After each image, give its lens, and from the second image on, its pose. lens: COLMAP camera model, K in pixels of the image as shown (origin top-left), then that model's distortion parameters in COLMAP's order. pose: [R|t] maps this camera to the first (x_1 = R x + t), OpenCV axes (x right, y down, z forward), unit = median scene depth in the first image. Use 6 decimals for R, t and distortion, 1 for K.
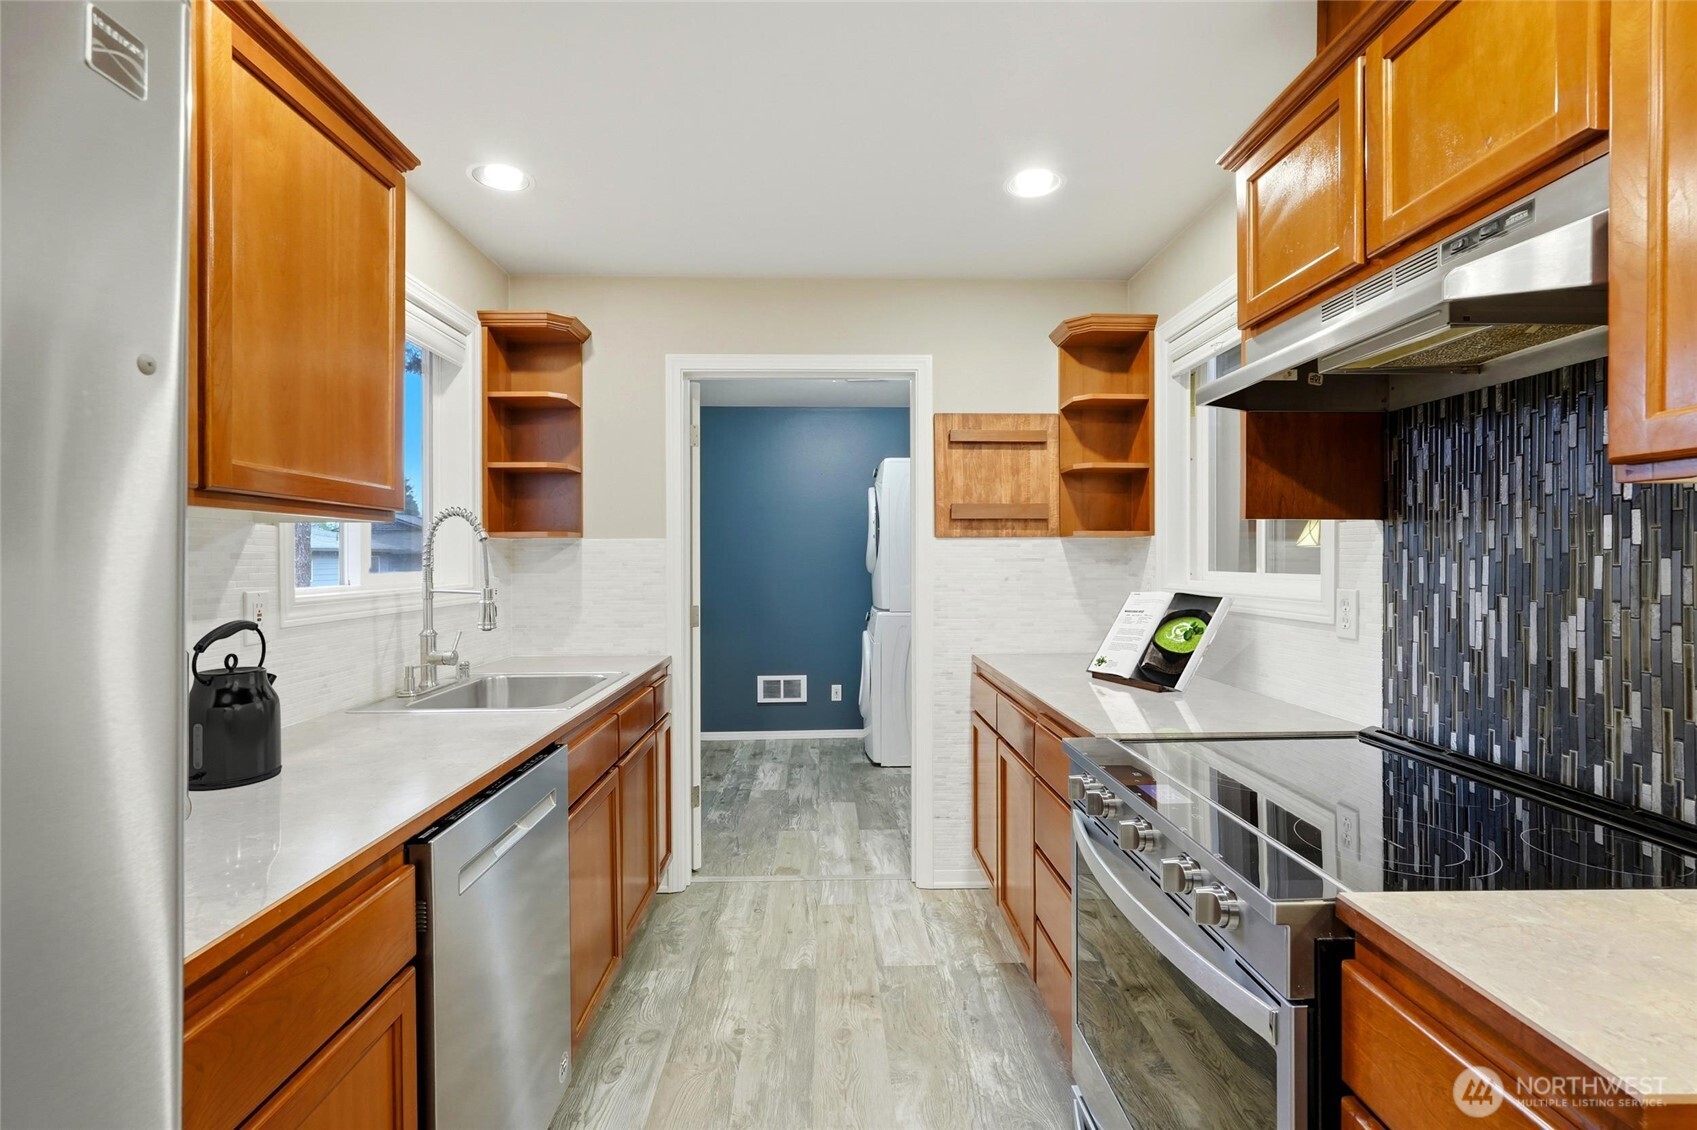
lens RADIAL K [[760.9, 0, 843.7], [0, 760.9, 560.2], [0, 0, 1]] dist [-0.016276, 0.007142]
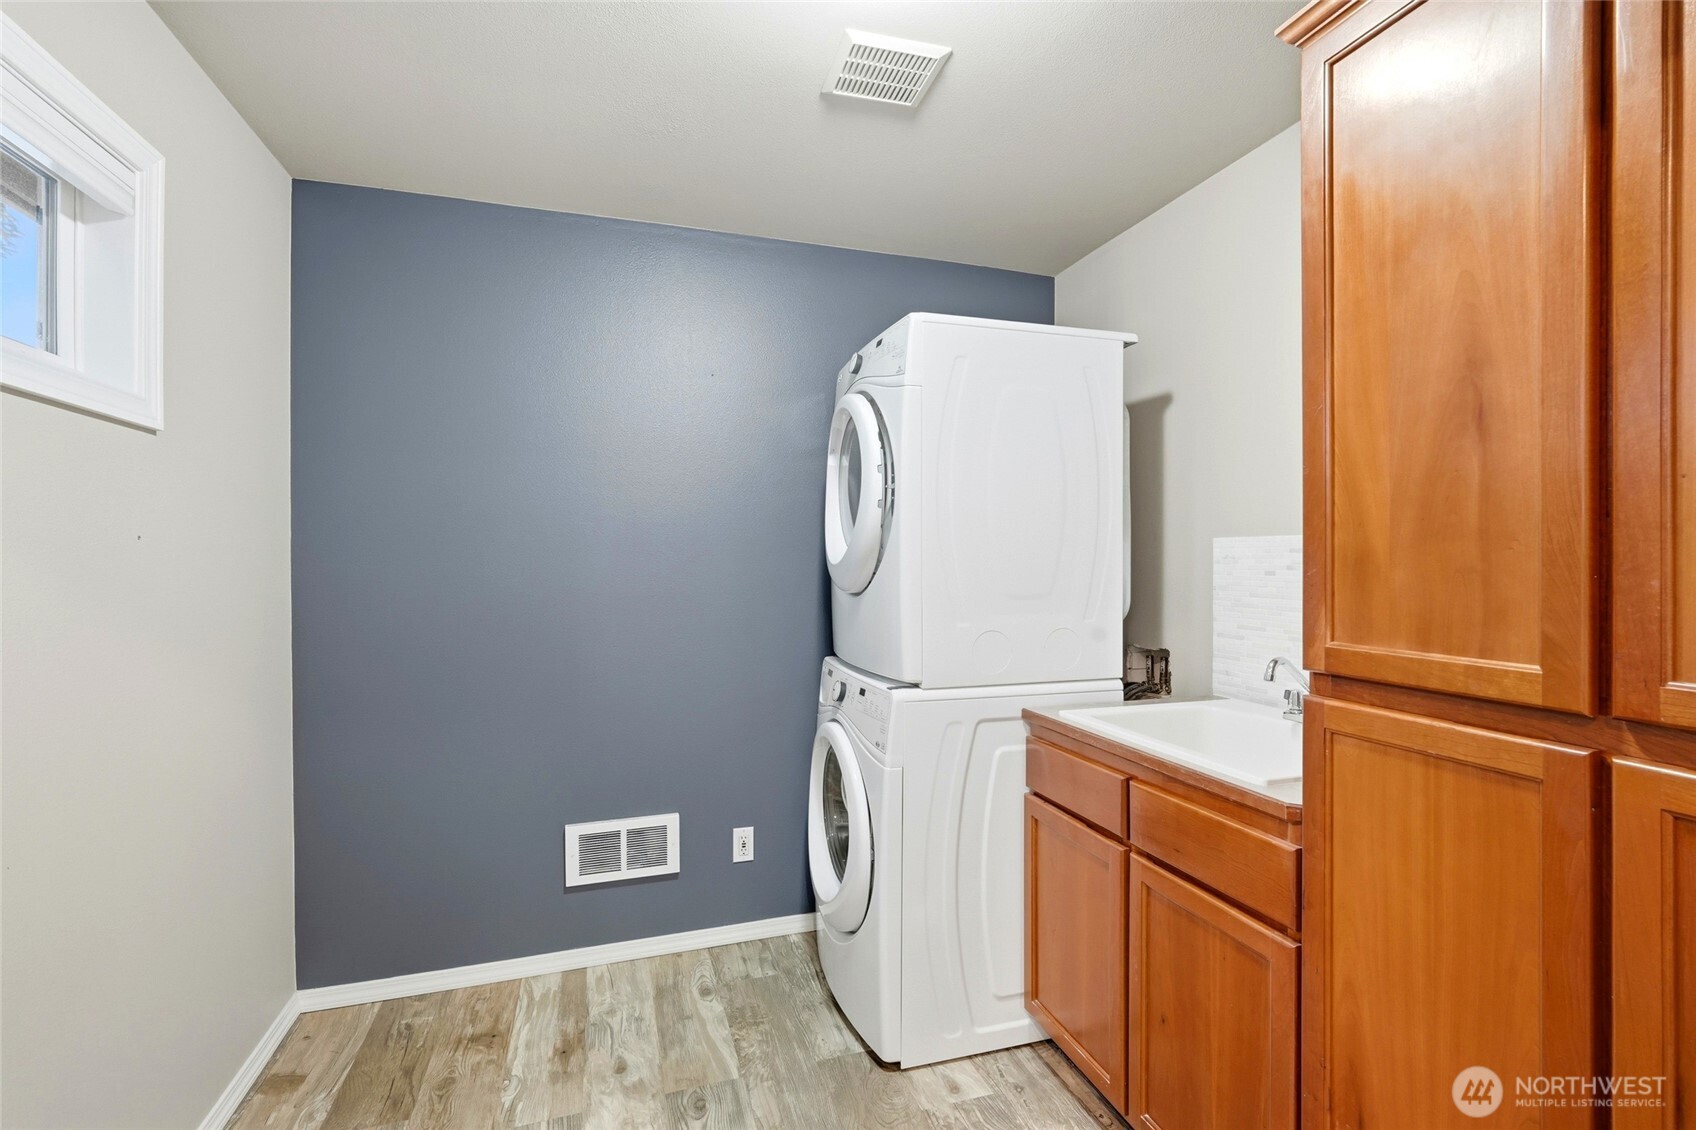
lens RADIAL K [[755.7, 0, 838.1], [0, 755.7, 561.2], [0, 0, 1]] dist [-0.012948, 0.005749]
pose [[0.962114, 0.002485, 0.272636, -0.186702], [-0.002652, 0.999996, 0.000244, -0.000782], [-0.272635, -0.000958, 0.962117, 1.242367]]
